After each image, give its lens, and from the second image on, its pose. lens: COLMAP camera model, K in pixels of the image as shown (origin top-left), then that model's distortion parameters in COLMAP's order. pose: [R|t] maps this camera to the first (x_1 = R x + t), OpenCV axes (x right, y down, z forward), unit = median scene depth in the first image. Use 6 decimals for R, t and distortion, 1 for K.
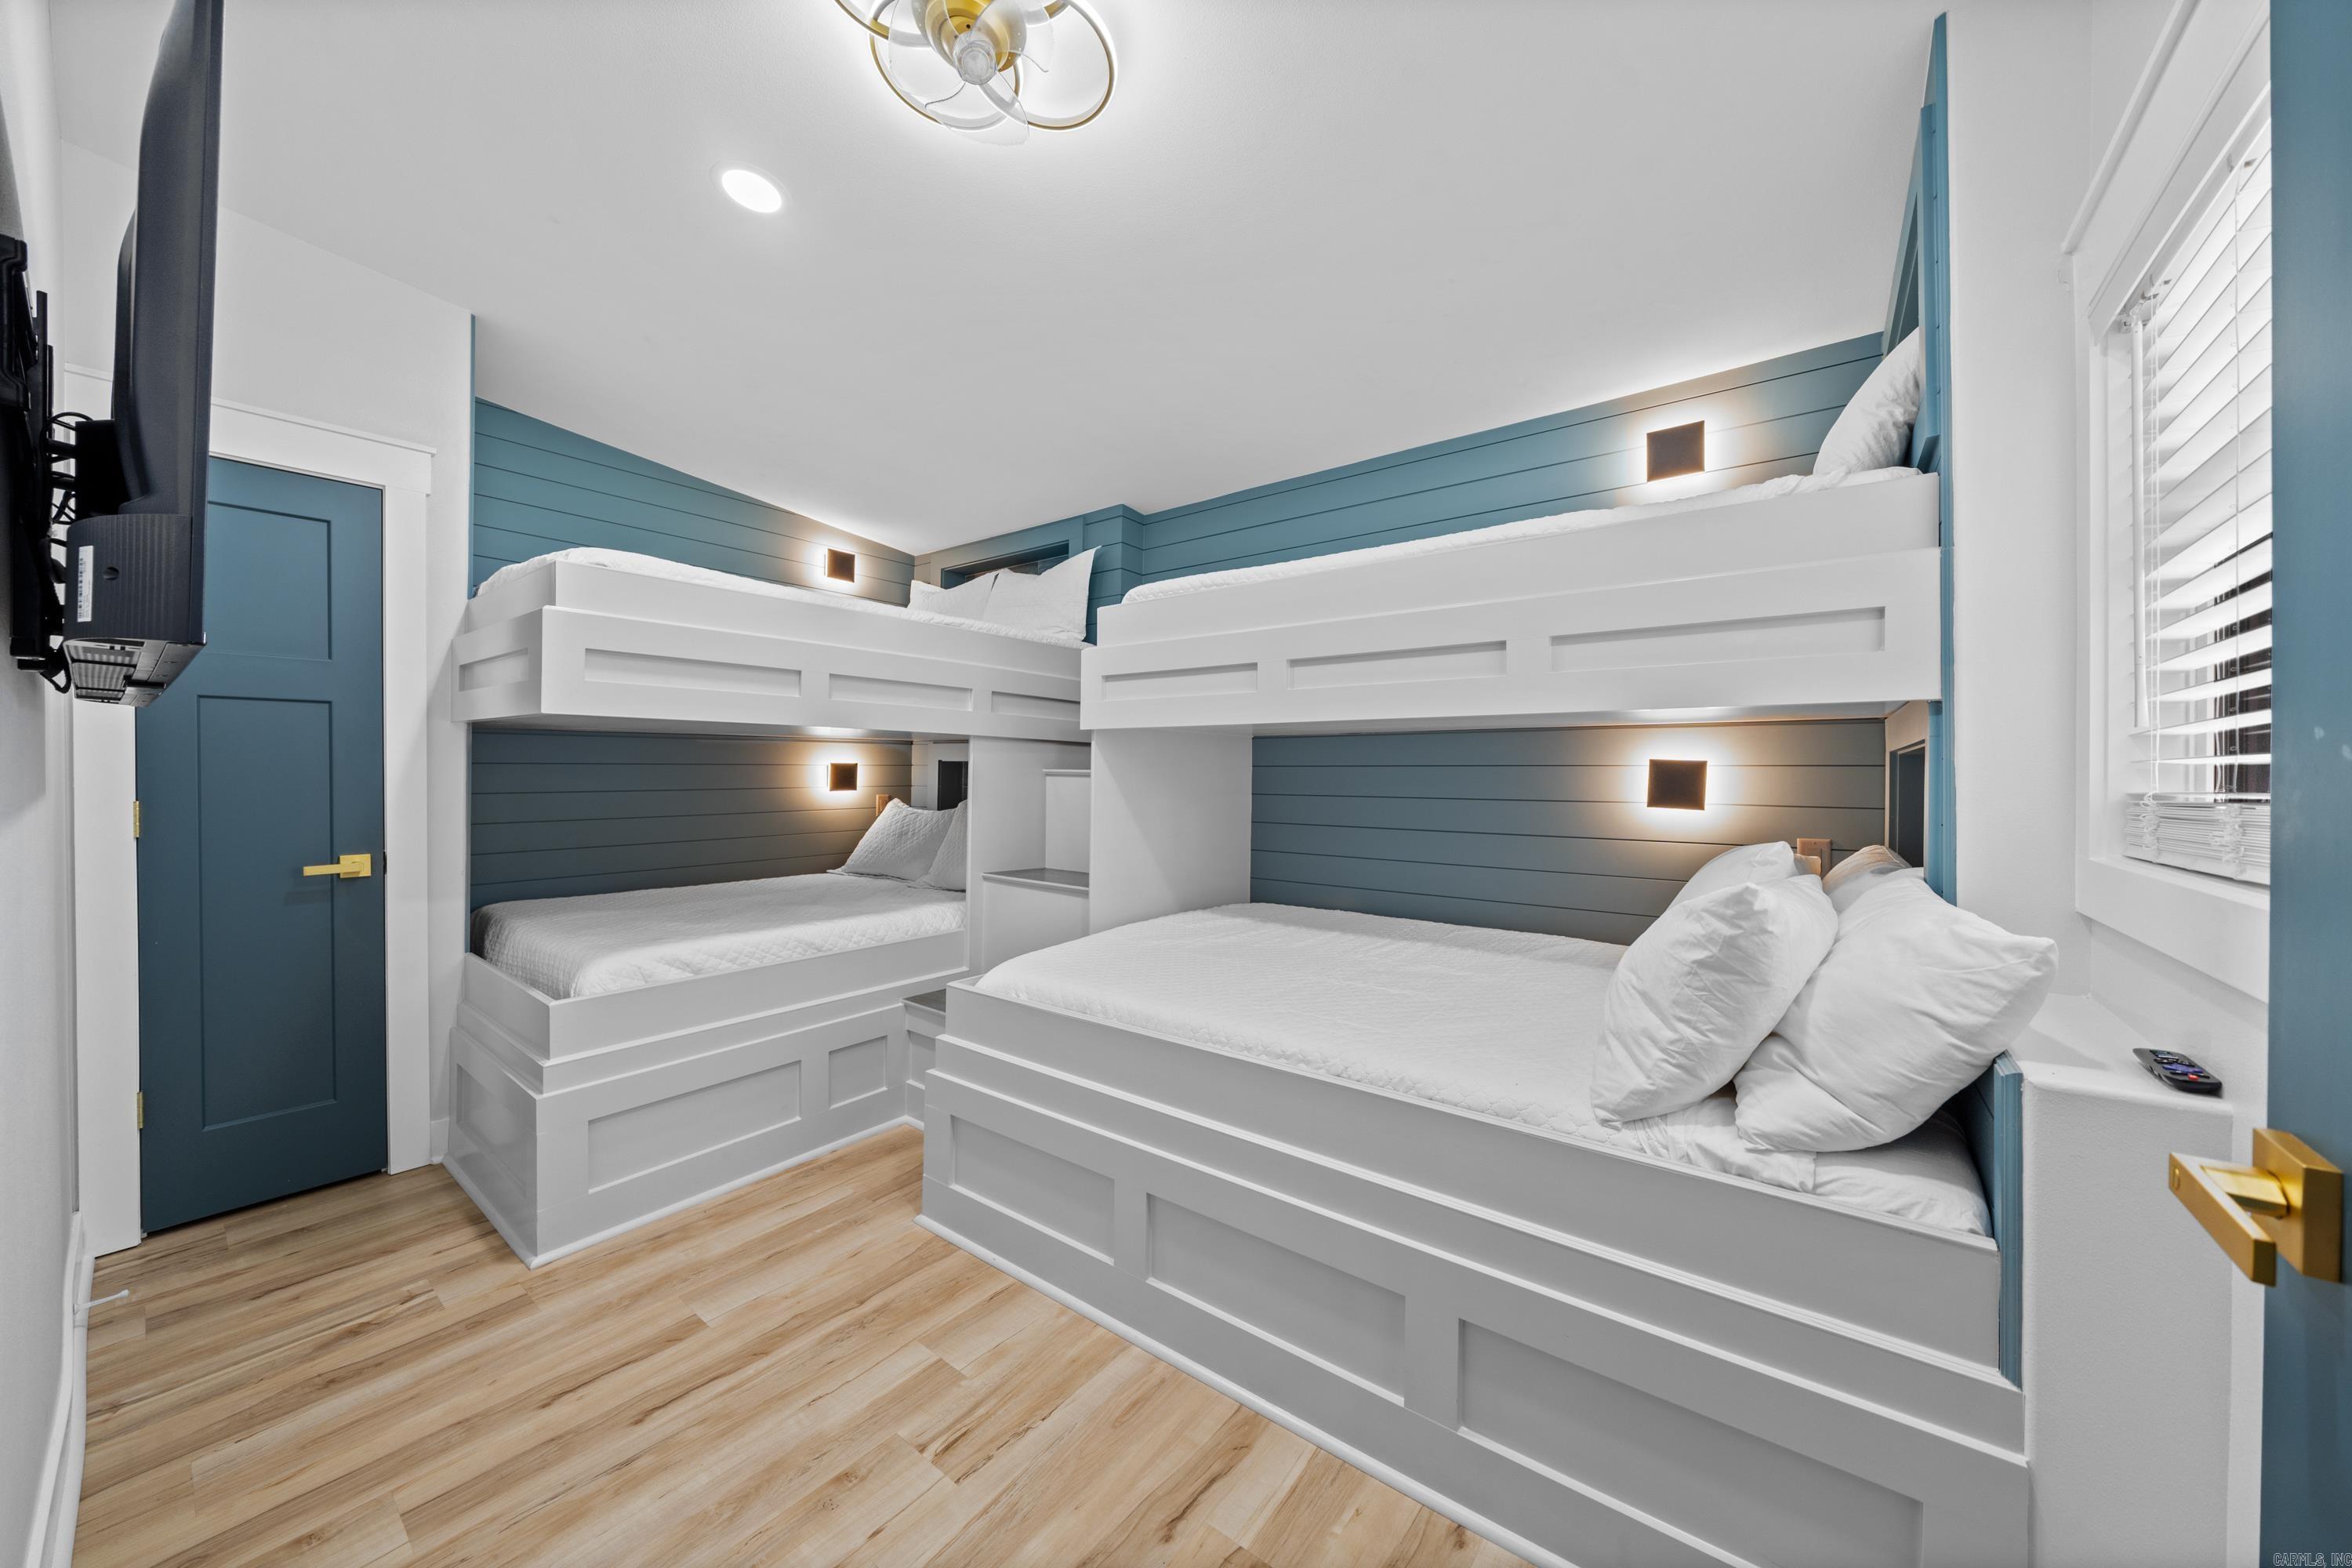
lens RADIAL K [[820.3, 0, 1168.3], [0, 820.3, 788.2], [0, 0, 1]] dist [-0.007648, 0.000119]
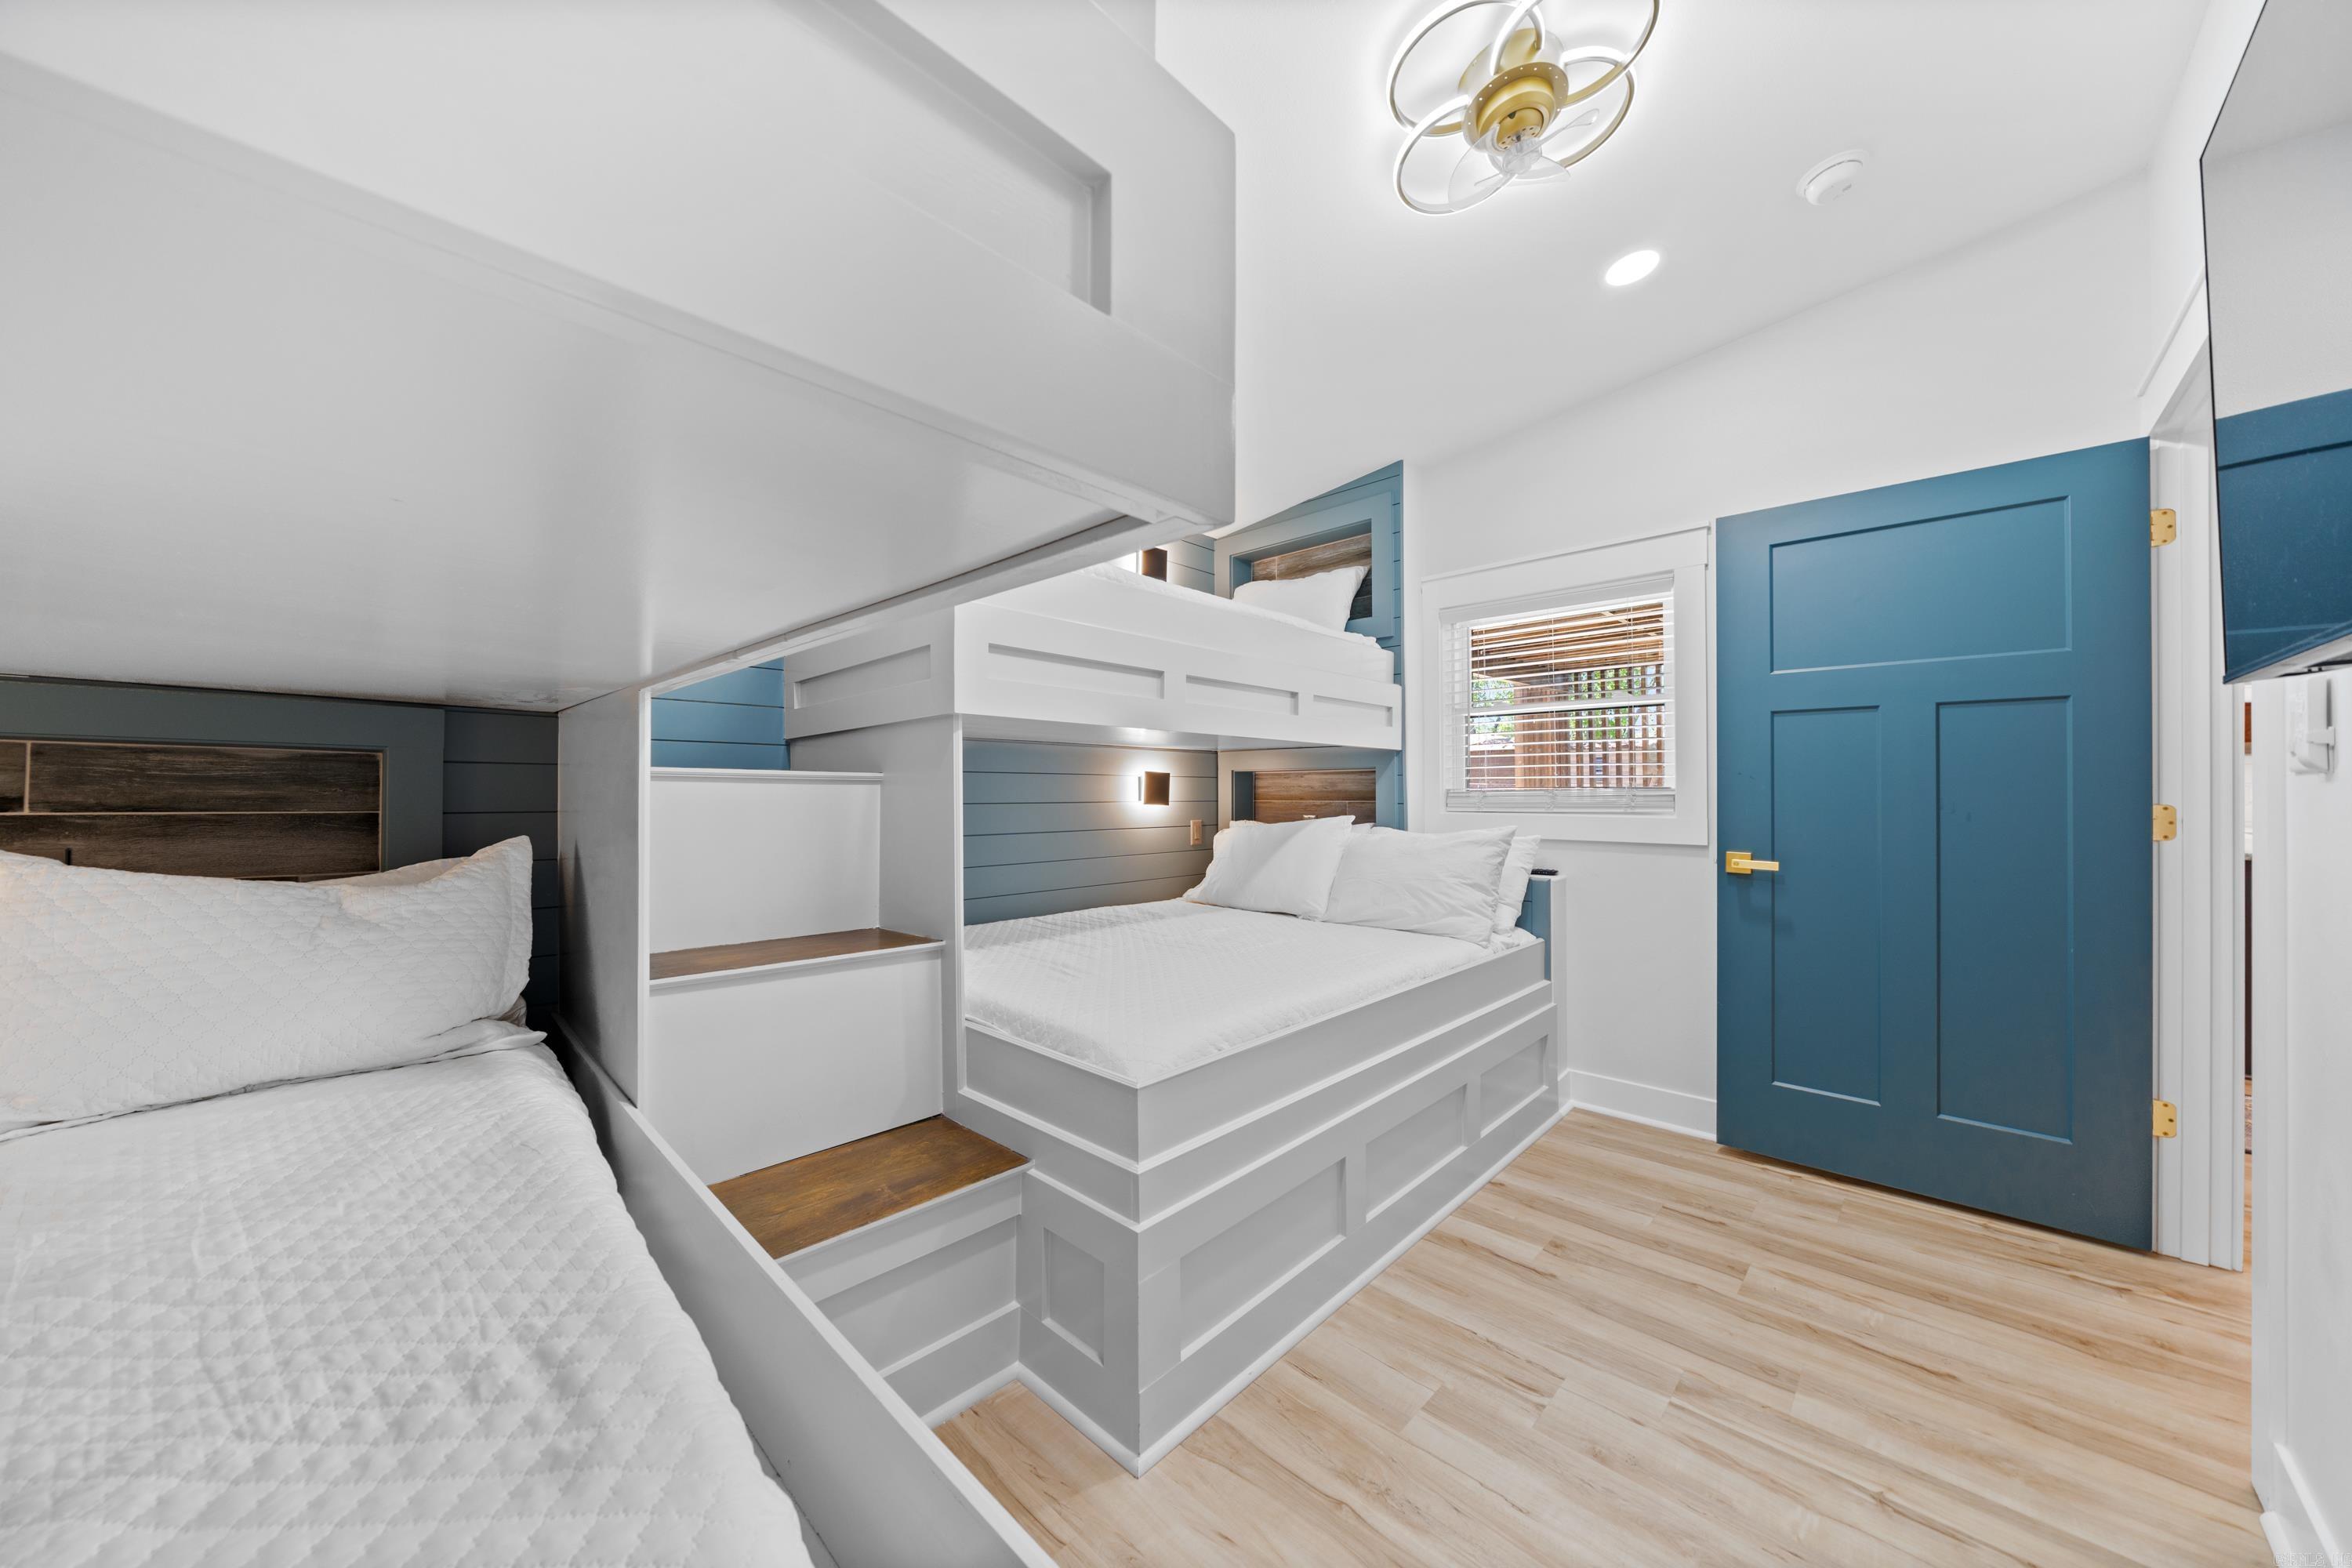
lens RADIAL K [[820.3, 0, 1168.3], [0, 820.3, 788.2], [0, 0, 1]] dist [-0.007648, 0.000119]
pose [[0.107727, -0.005405, 0.994166, -1.192061], [0.011663, 0.999923, 0.004172, -0.012922], [-0.994112, 0.011146, 0.107782, 1.144432]]
